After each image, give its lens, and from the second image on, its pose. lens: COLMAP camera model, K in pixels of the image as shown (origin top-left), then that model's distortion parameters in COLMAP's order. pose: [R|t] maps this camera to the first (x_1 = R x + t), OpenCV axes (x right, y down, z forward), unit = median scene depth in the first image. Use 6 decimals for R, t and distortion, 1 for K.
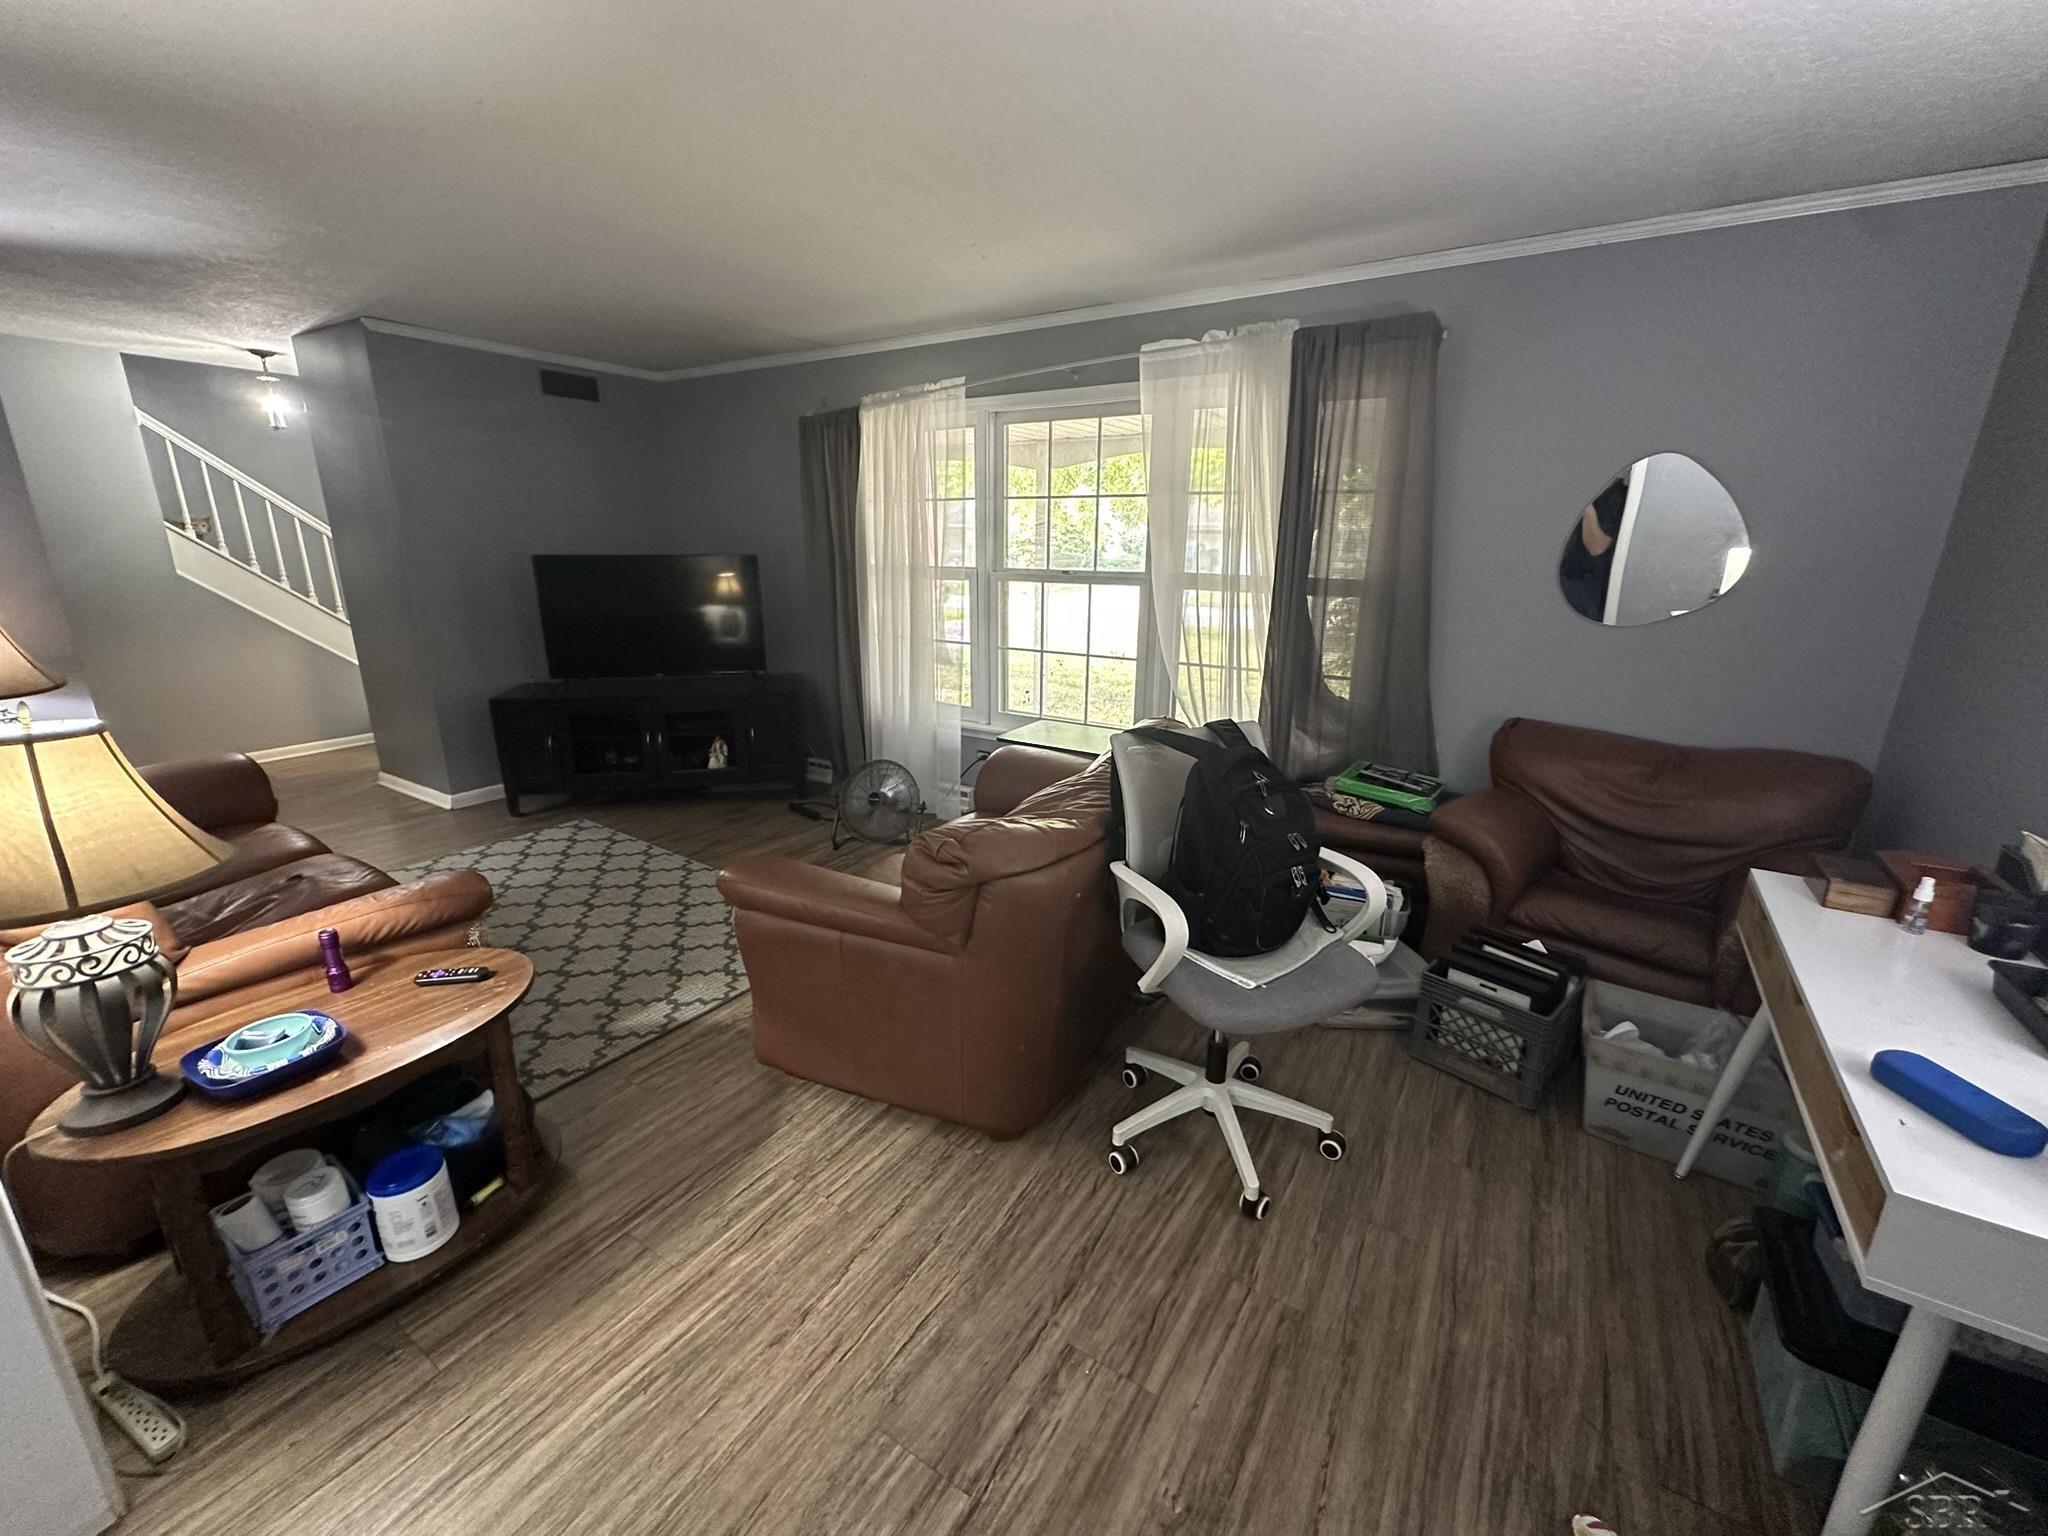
lens RADIAL K [[825.4, 0, 1024.2], [0, 825.4, 761.8], [0, 0, 1]] dist [0.000194, -0.000009]
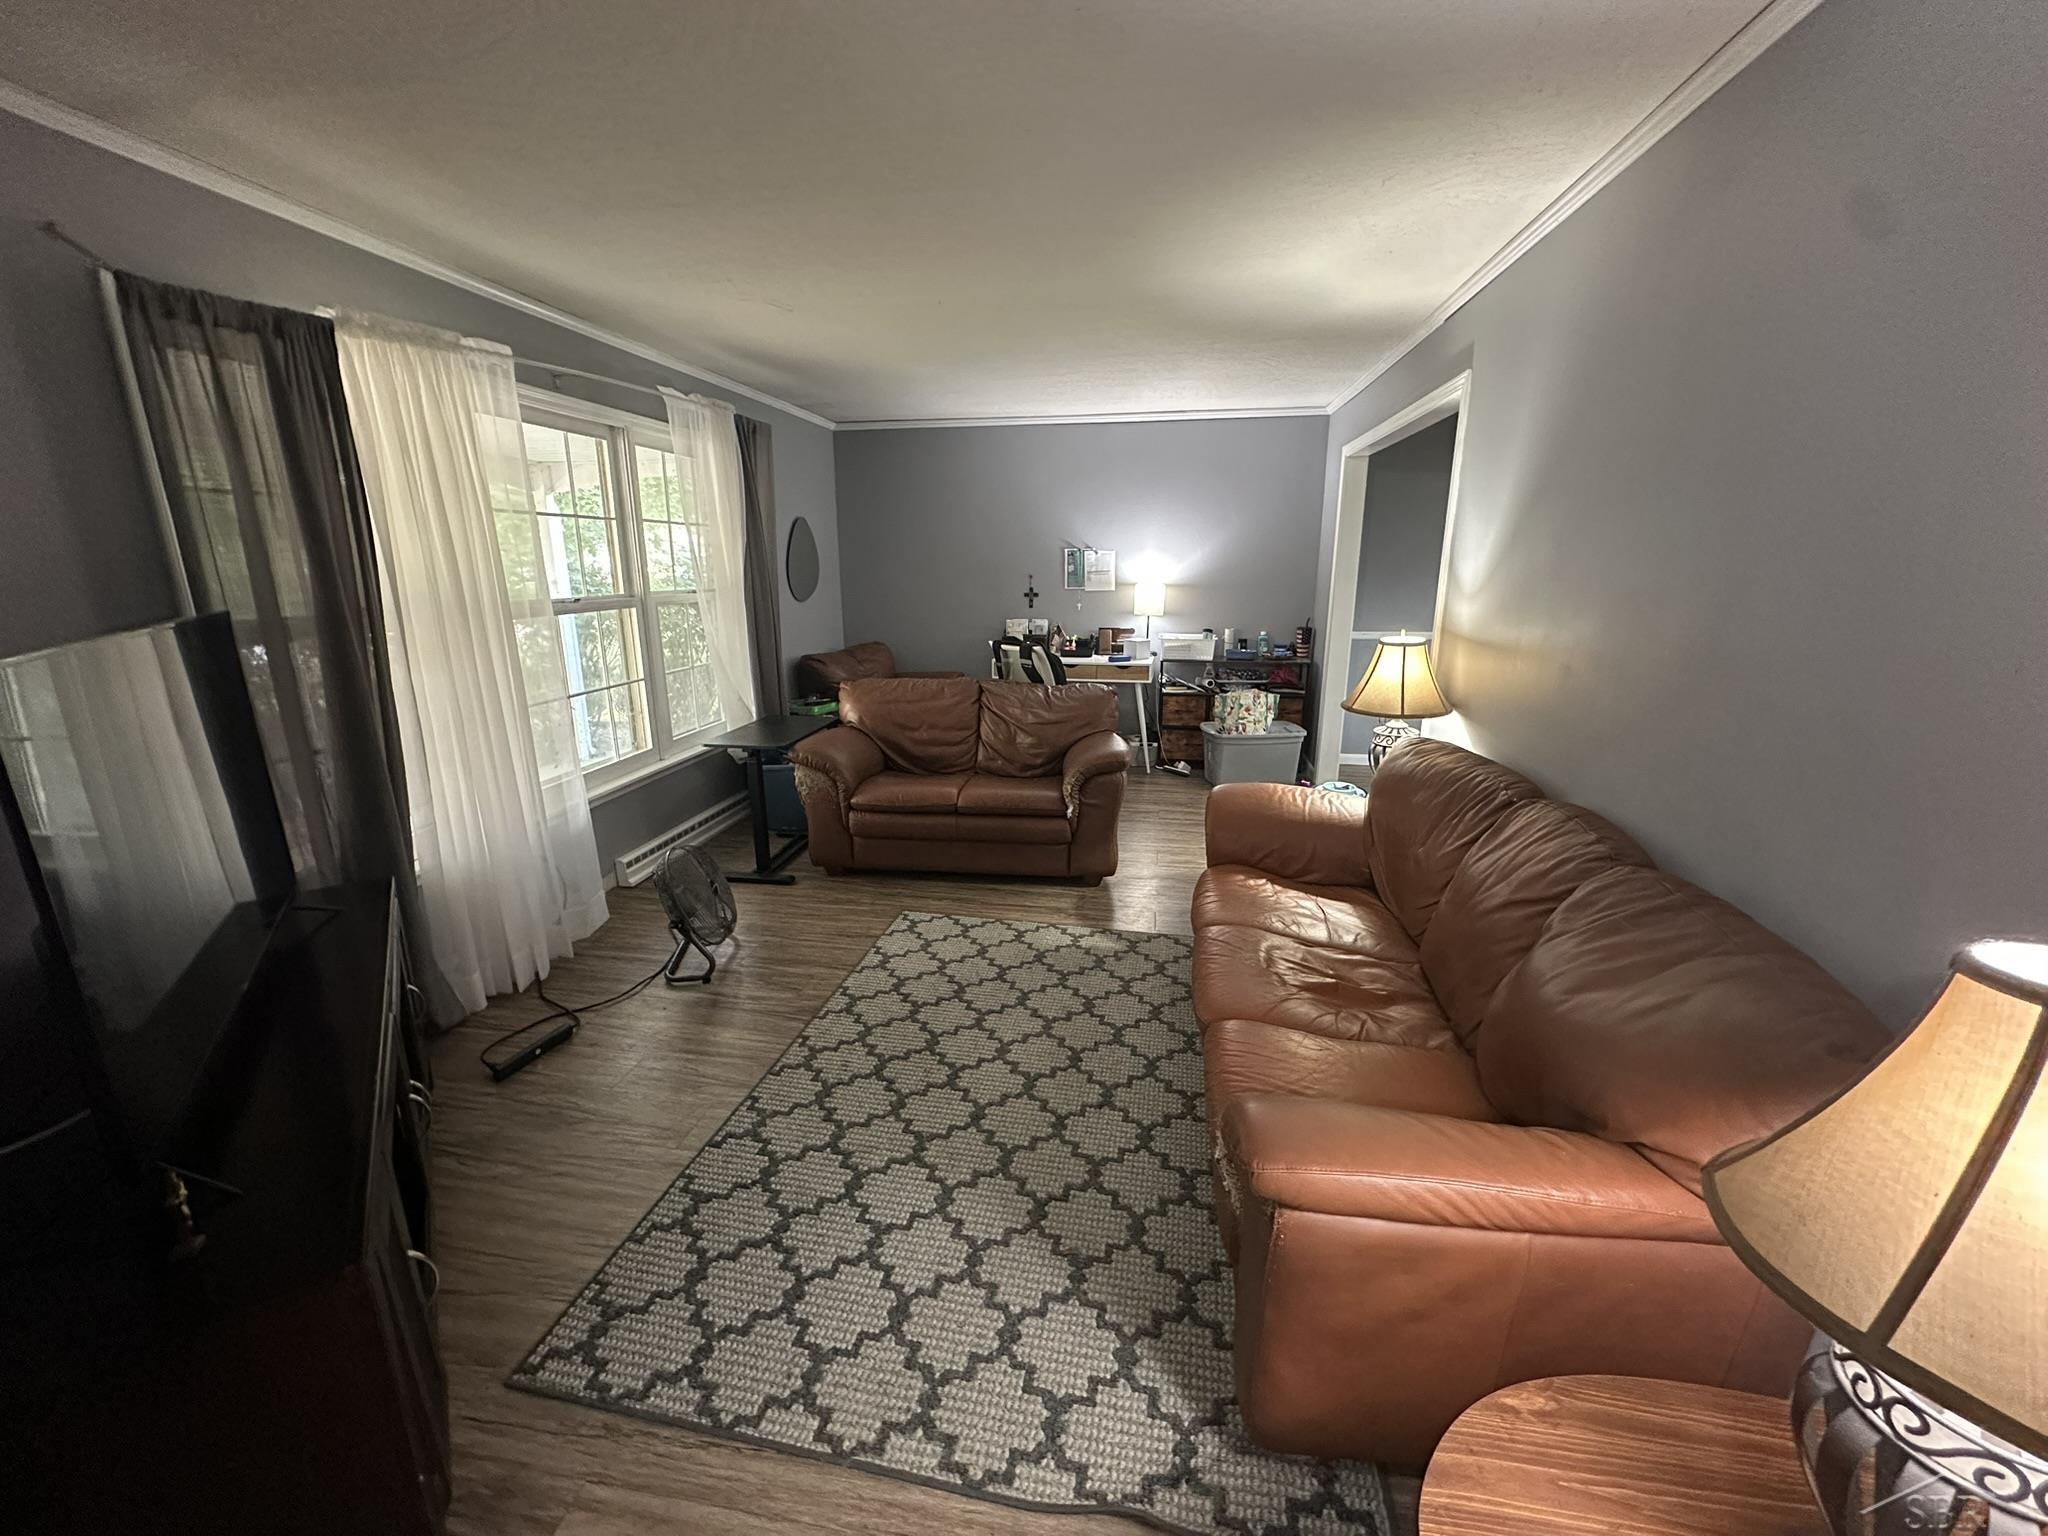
lens RADIAL K [[825.4, 0, 1024.1], [0, 825.4, 775.8], [0, 0, 1]] dist [0.000194, -0.000009]
pose [[-0.397757, -0.239908, 0.885569, -0.999465], [0.244462, 0.902603, 0.354324, -0.268336], [-0.884323, 0.357423, -0.300369, 0.948458]]
